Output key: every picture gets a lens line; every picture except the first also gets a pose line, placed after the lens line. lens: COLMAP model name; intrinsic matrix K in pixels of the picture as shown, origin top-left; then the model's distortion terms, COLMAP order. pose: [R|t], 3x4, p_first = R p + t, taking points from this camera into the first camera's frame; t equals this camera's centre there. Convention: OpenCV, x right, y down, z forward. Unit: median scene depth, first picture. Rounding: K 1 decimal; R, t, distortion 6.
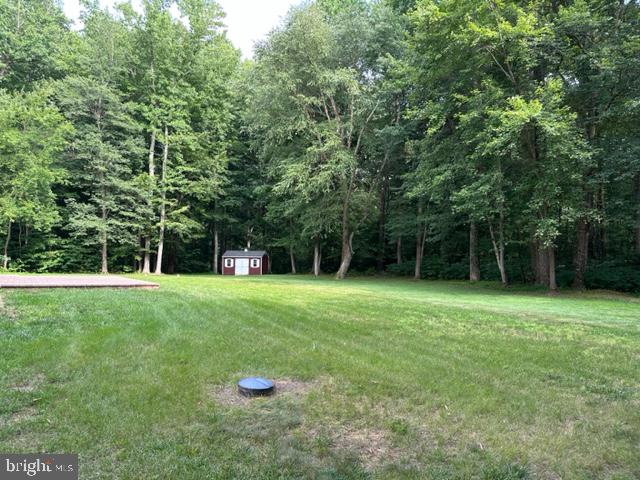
lens RADIAL K [[444.4, 0, 323.2], [0, 444.4, 242.0], [0, 0, 1]] dist [0.057699, -0.070892]
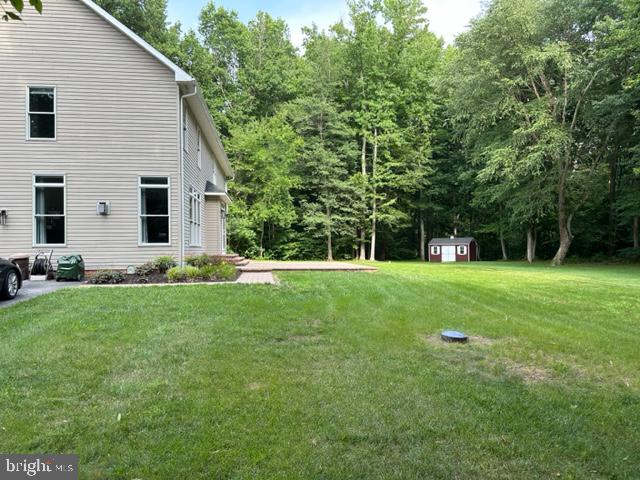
lens RADIAL K [[444.4, 0, 320.4], [0, 444.4, 249.9], [0, 0, 1]] dist [0.057699, -0.070892]
pose [[0.894818, -0.017559, -0.446085, 0.015984], [0.037763, 0.998622, 0.036442, -0.002618], [0.444831, -0.049454, 0.894248, -0.064747]]
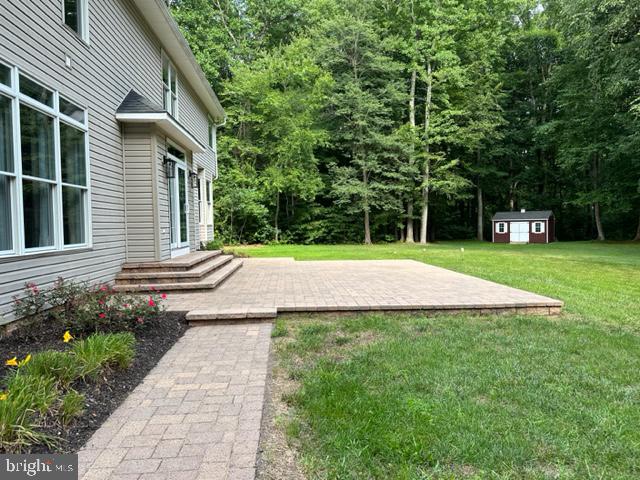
lens RADIAL K [[444.4, 0, 322.3], [0, 444.4, 243.4], [0, 0, 1]] dist [0.057699, -0.070892]
pose [[0.873487, -0.005246, -0.486818, -0.137431], [0.049197, 0.995775, 0.077542, -0.004894], [0.484355, -0.091682, 0.870055, 0.188360]]
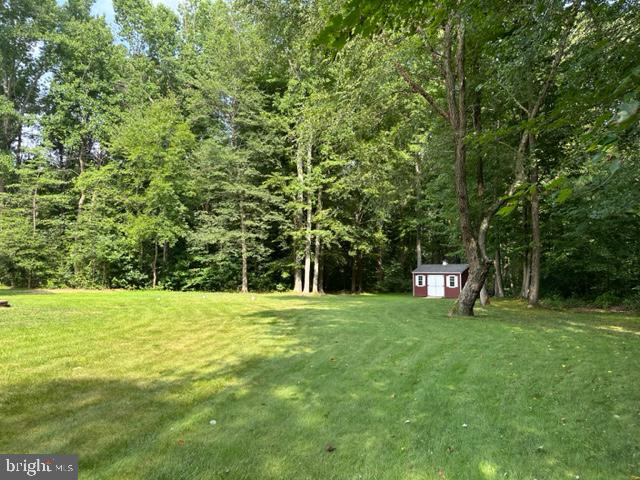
lens RADIAL K [[444.4, 0, 322.9], [0, 444.4, 240.9], [0, 0, 1]] dist [0.057699, -0.070892]
pose [[0.764374, -0.054953, -0.642427, 0.205753], [0.029729, 0.998306, -0.050022, 0.016951], [0.644087, 0.019137, 0.764713, 0.431546]]
